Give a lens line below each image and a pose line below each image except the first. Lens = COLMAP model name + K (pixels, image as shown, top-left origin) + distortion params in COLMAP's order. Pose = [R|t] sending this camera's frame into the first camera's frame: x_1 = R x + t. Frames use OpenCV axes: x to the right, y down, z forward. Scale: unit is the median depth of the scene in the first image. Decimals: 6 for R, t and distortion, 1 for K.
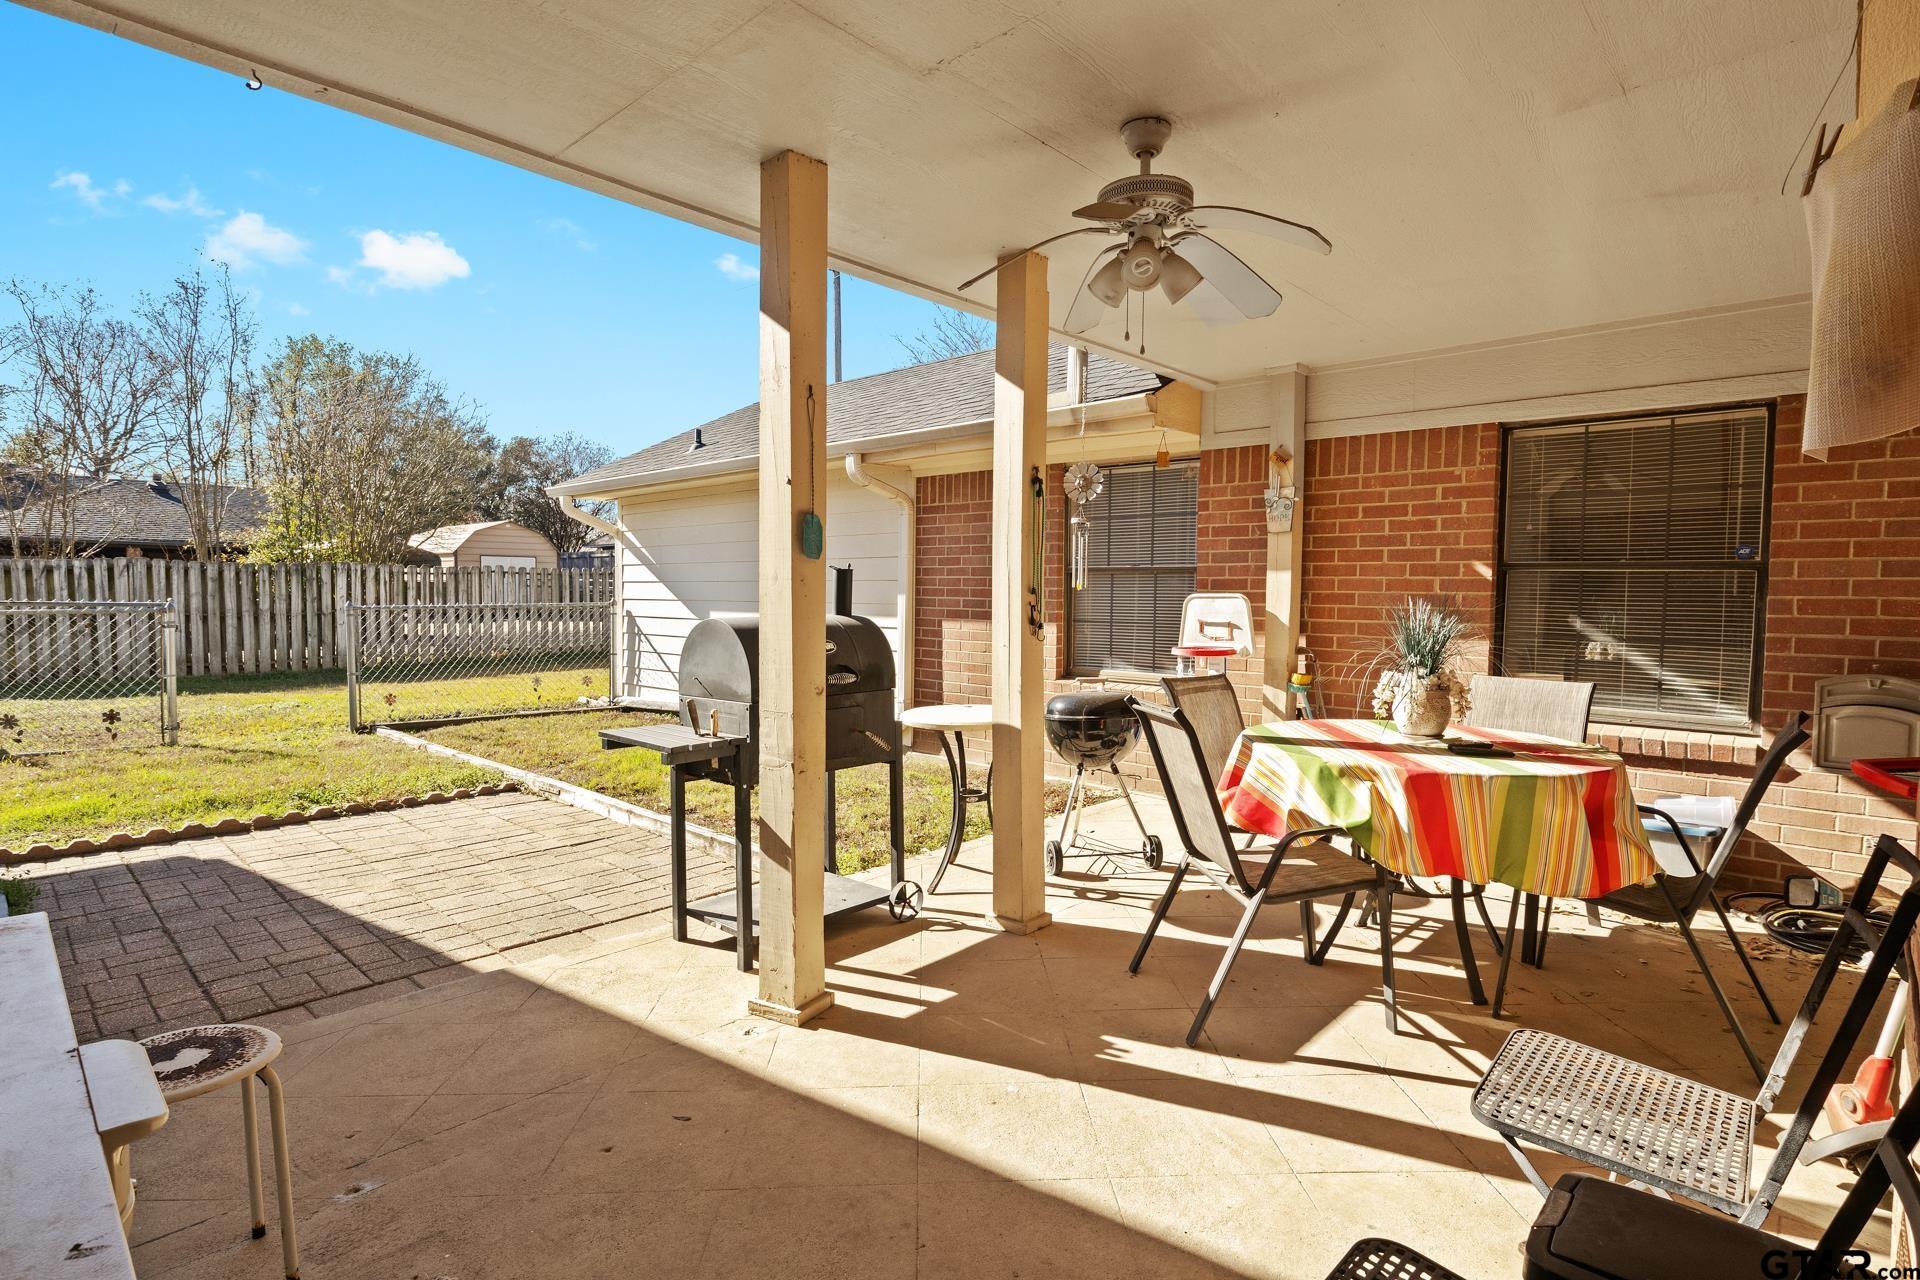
lens RADIAL K [[956.8, 0, 960.0], [0, 956.8, 640.0], [0, 0, 1]] dist [0.002360, -0.005585]
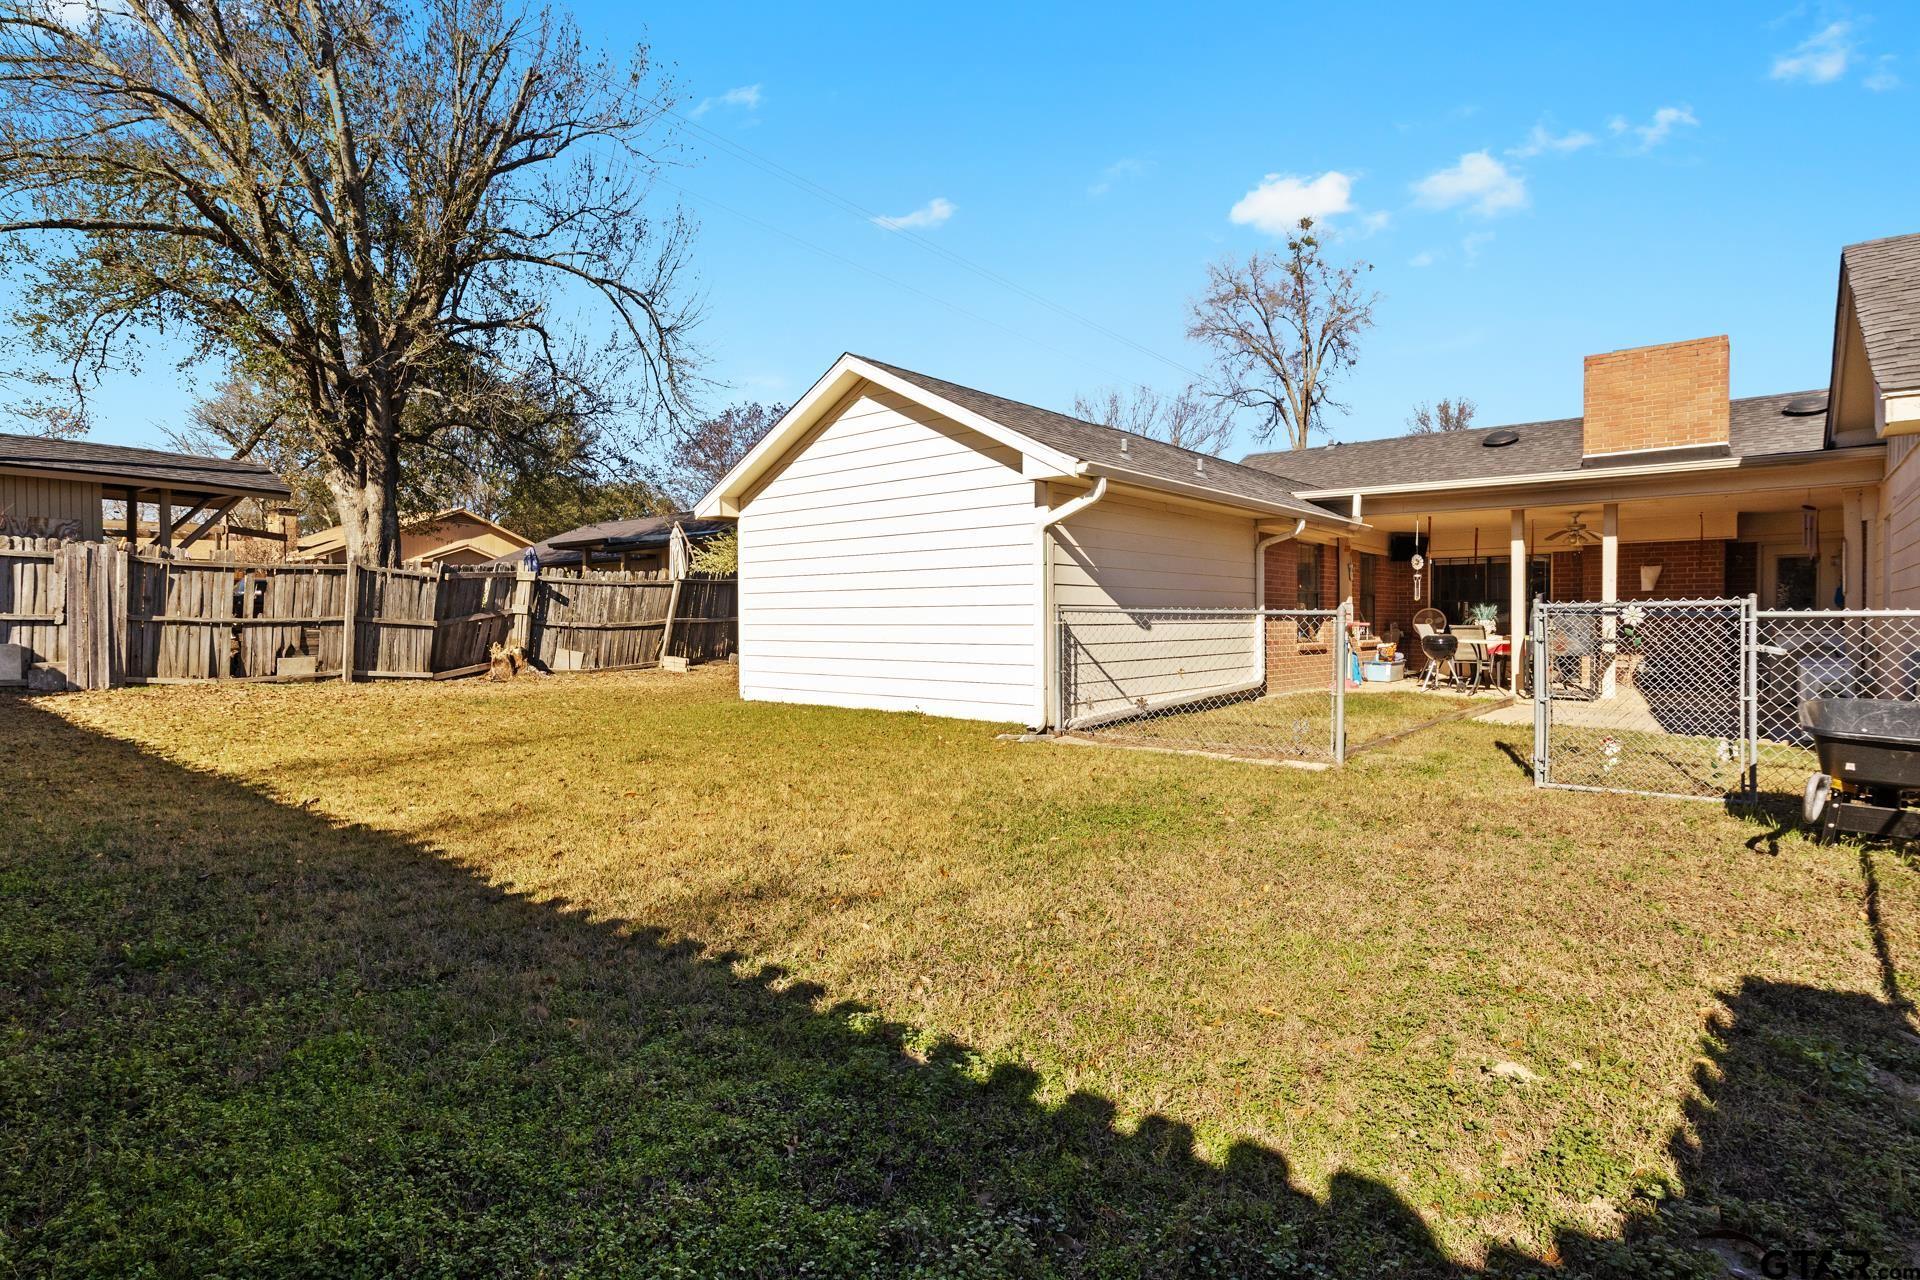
lens RADIAL K [[956.8, 0, 960.0], [0, 956.8, 640.0], [0, 0, 1]] dist [0.002360, -0.005585]
pose [[-0.043411, -0.026614, 0.998703, -1.182297], [0.050709, 0.998298, 0.028808, -0.040585], [-0.997770, 0.051893, -0.041988, 1.119675]]
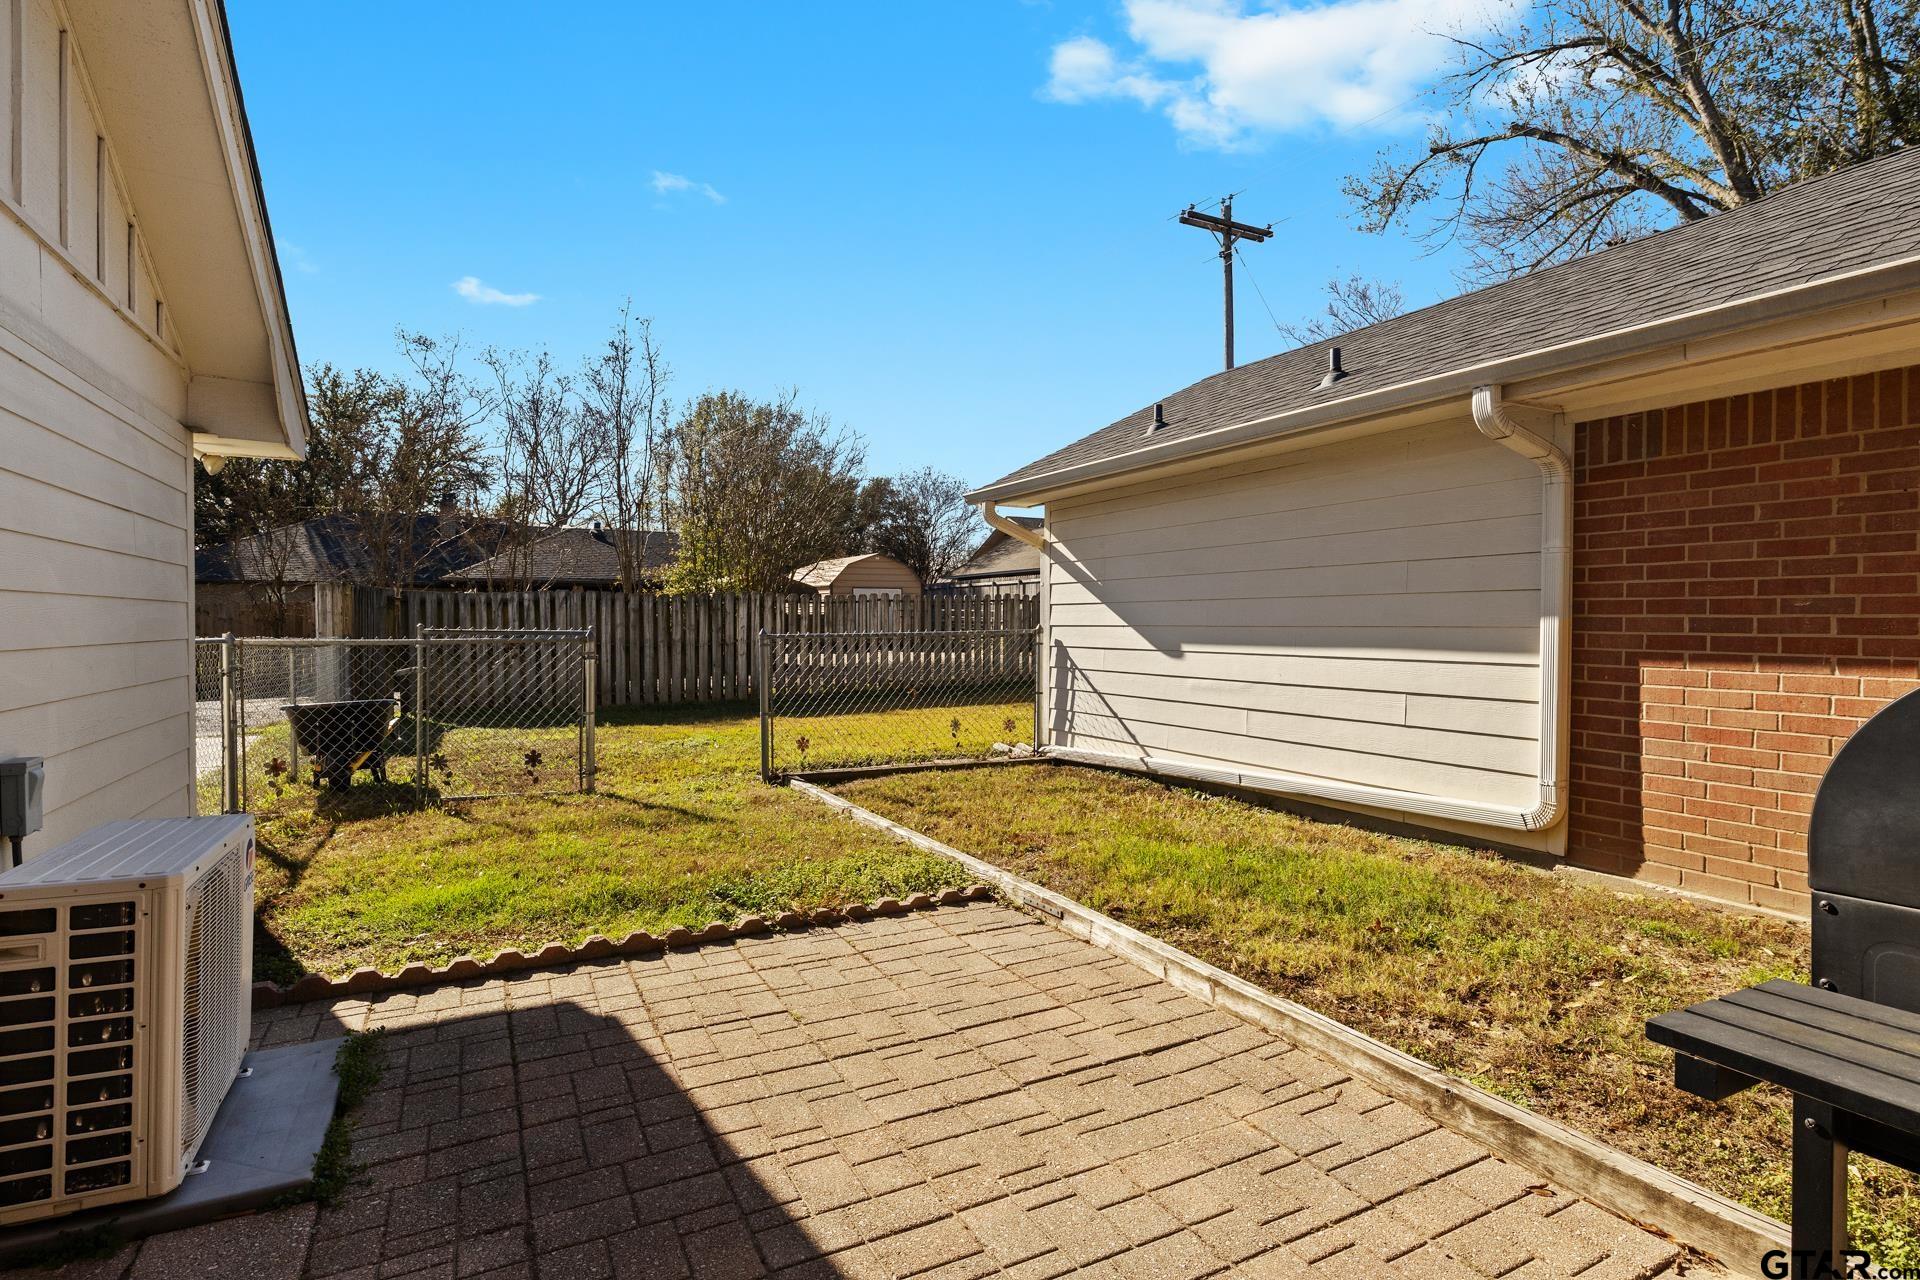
lens RADIAL K [[956.8, 0, 960.0], [0, 956.8, 640.0], [0, 0, 1]] dist [0.002360, -0.005585]
pose [[0.943727, -0.001648, -0.330720, -0.155542], [-0.008891, 0.999500, -0.030354, -0.005069], [0.330605, 0.031586, 0.943241, 0.205152]]
